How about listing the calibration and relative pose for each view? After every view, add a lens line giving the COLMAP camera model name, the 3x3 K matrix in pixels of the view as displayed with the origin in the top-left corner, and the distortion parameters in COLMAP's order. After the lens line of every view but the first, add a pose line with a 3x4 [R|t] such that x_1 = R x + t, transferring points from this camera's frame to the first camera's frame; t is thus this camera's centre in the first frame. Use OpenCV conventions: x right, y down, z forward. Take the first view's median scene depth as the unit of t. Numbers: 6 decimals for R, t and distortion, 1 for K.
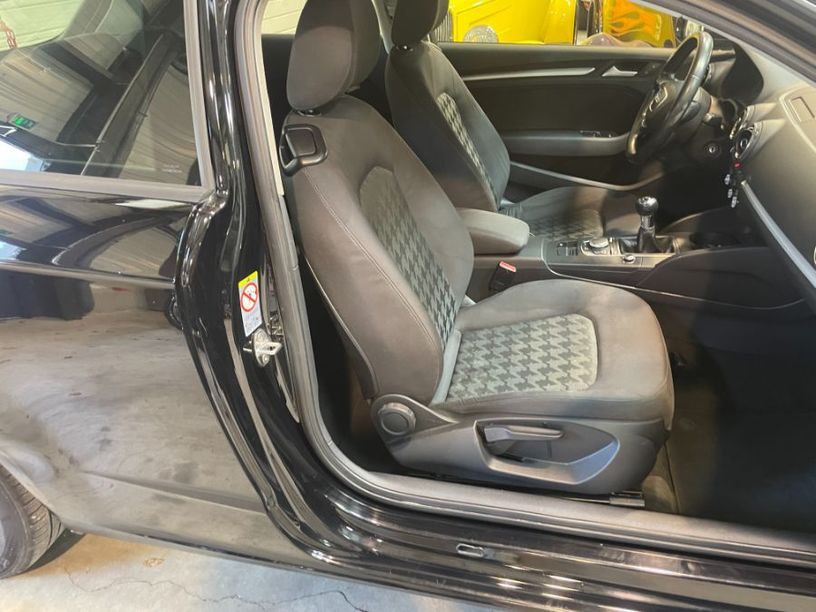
lens RADIAL K [[618.7, 0, 409.1], [0, 618.7, 309.4], [0, 0, 1]] dist [0.093589, -0.127035]
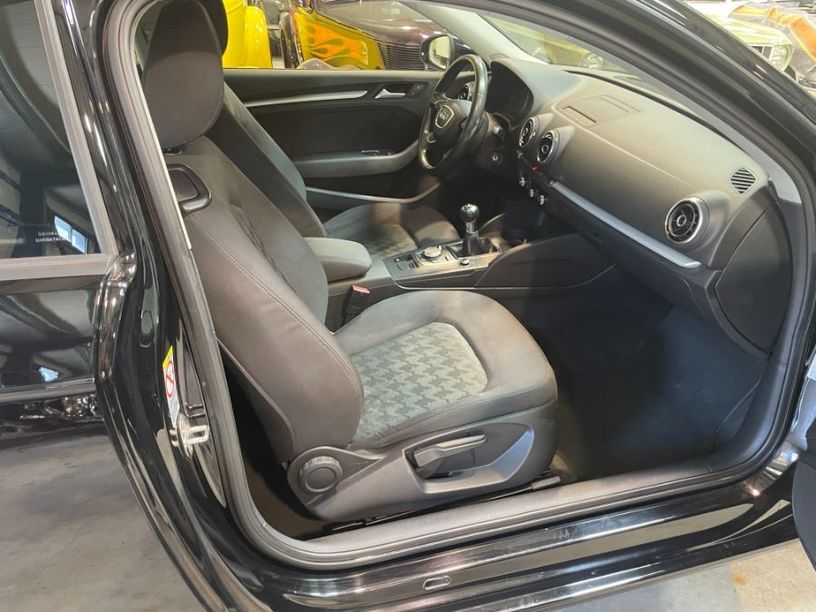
lens RADIAL K [[618.7, 0, 414.3], [0, 618.7, 299.6], [0, 0, 1]] dist [0.093589, -0.127035]
pose [[0.880938, -0.183815, 0.436075, -0.206767], [0.204728, 0.978818, -0.000989, -0.035938], [-0.426656, 0.090148, 0.899910, 0.081822]]
